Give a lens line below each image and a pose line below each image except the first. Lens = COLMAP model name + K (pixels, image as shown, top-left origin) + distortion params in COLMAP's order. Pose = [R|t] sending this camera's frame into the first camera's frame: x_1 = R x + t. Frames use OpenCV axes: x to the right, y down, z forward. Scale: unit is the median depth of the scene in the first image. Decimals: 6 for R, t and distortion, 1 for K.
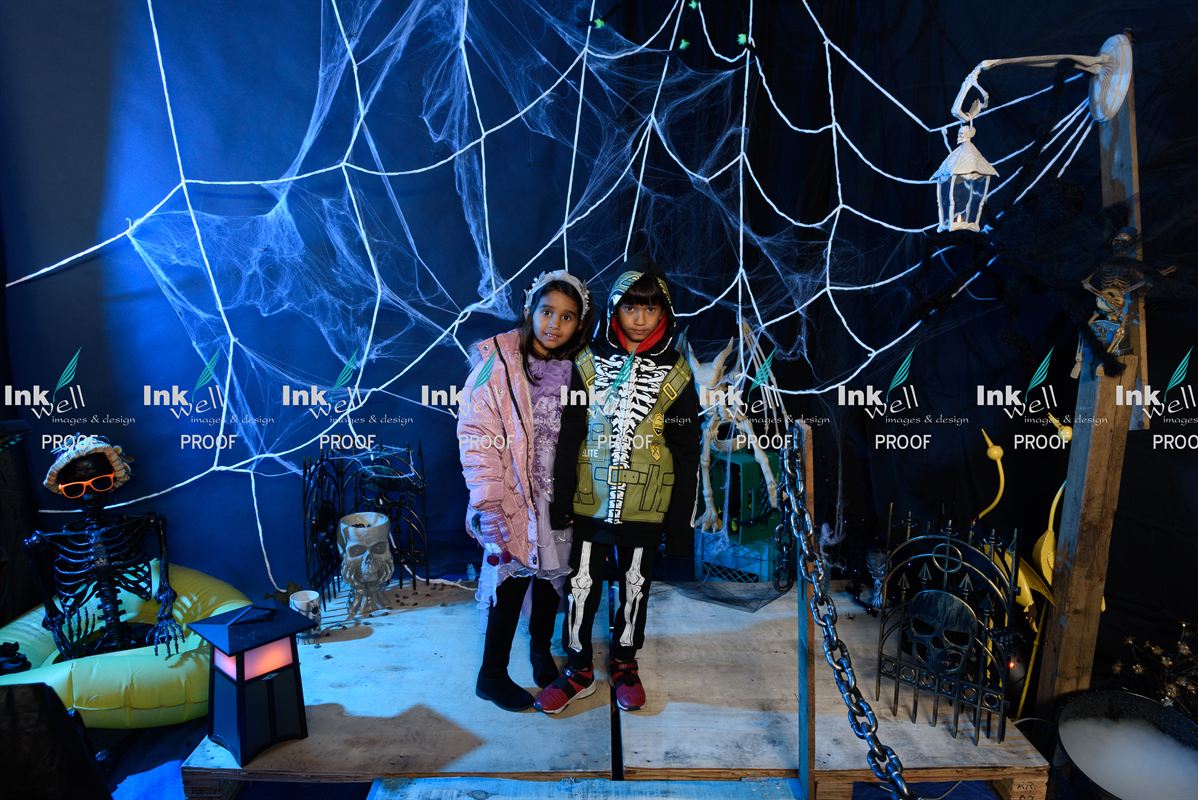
lens RADIAL K [[823.7, 0, 603.1], [0, 823.7, 410.0], [0, 0, 1]] dist [-0.000769, 0.002600]
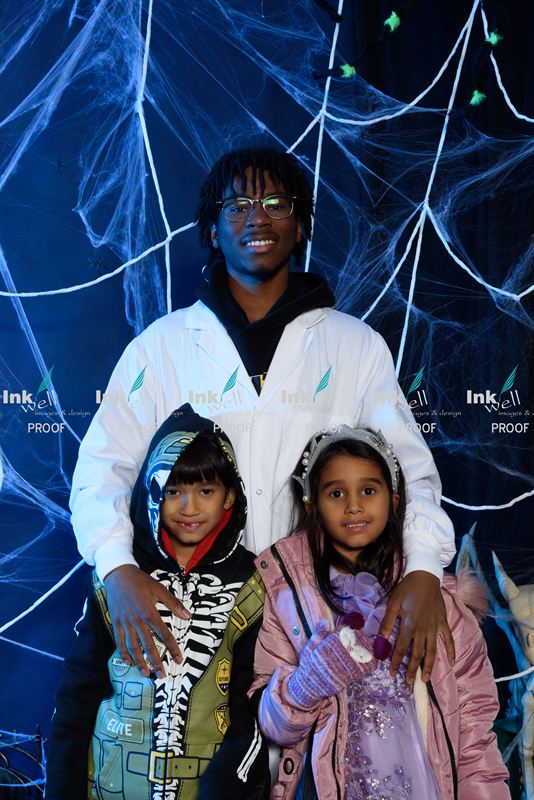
lens RADIAL K [[1124.3, 0, 266.1], [0, 1124.3, 403.1], [0, 0, 1]] dist [-0.014618, 0.000000]
pose [[0.999757, -0.013525, -0.017420, -0.055889], [0.009666, 0.978683, -0.205149, -0.021451], [0.019823, 0.204931, 0.978576, 0.161340]]
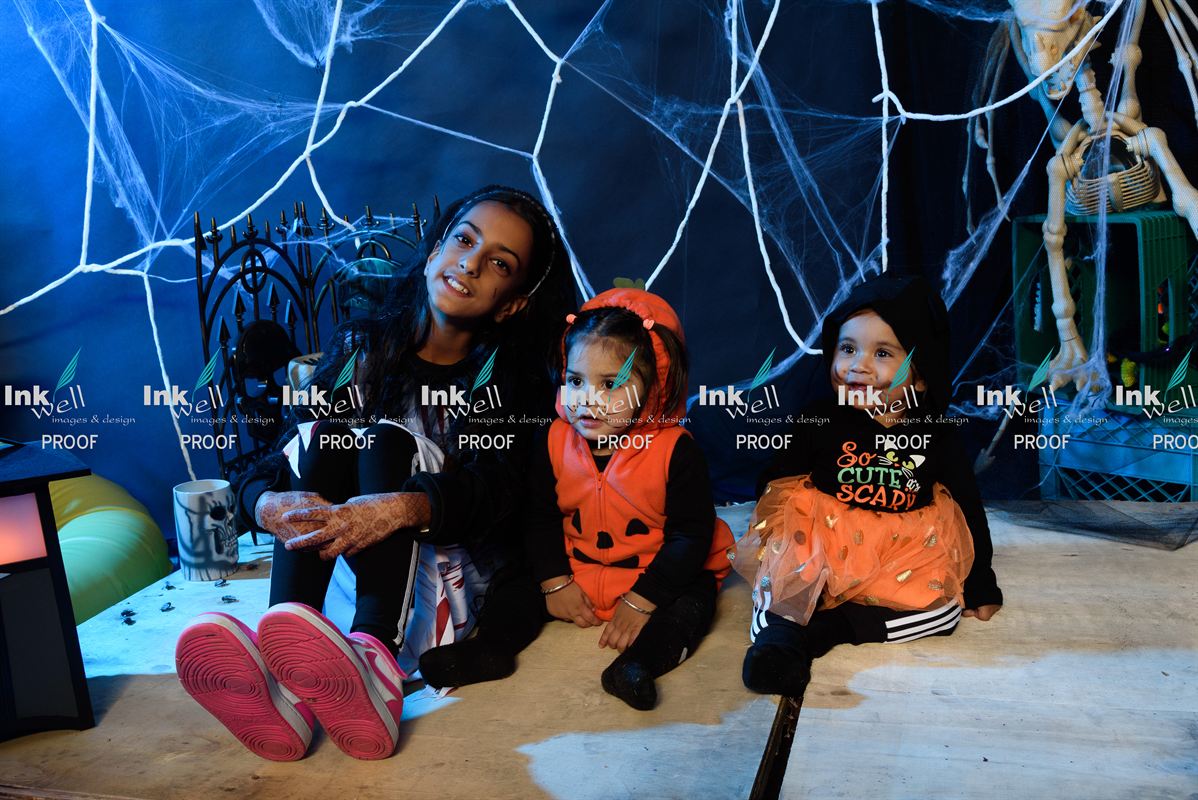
lens RADIAL K [[1205.5, 0, 597.8], [0, 1205.5, 413.8], [0, 0, 1]] dist [-0.000429, 0.000000]
pose [[0.959073, -0.020605, -0.282409, 0.077781], [0.020717, 0.999782, -0.002590, 0.178152], [0.282401, -0.003367, 0.959291, 0.338500]]
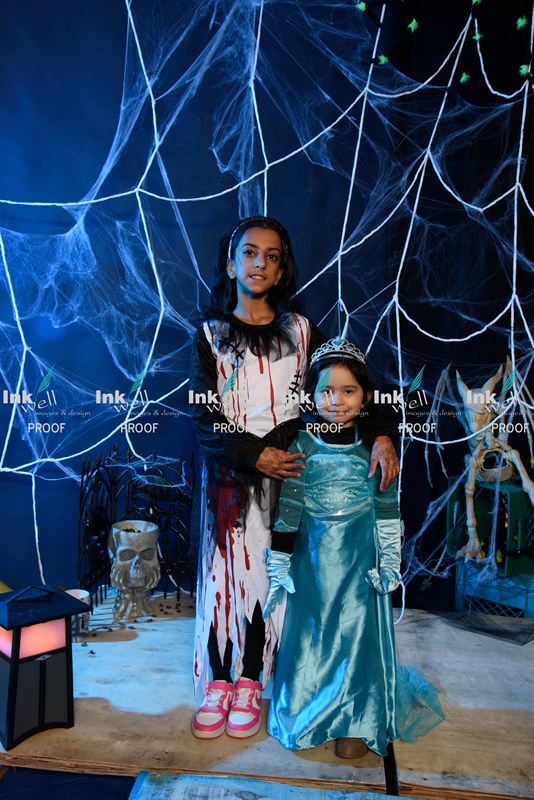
lens RADIAL K [[768.9, 0, 263.3], [0, 768.9, 405.8], [0, 0, 1]] dist [0.041754, 0.000000]
pose [[0.994394, 0.035715, -0.099521, -0.040627], [-0.045553, 0.994103, -0.098405, 0.073073], [0.095419, 0.102387, 0.990158, 0.044783]]
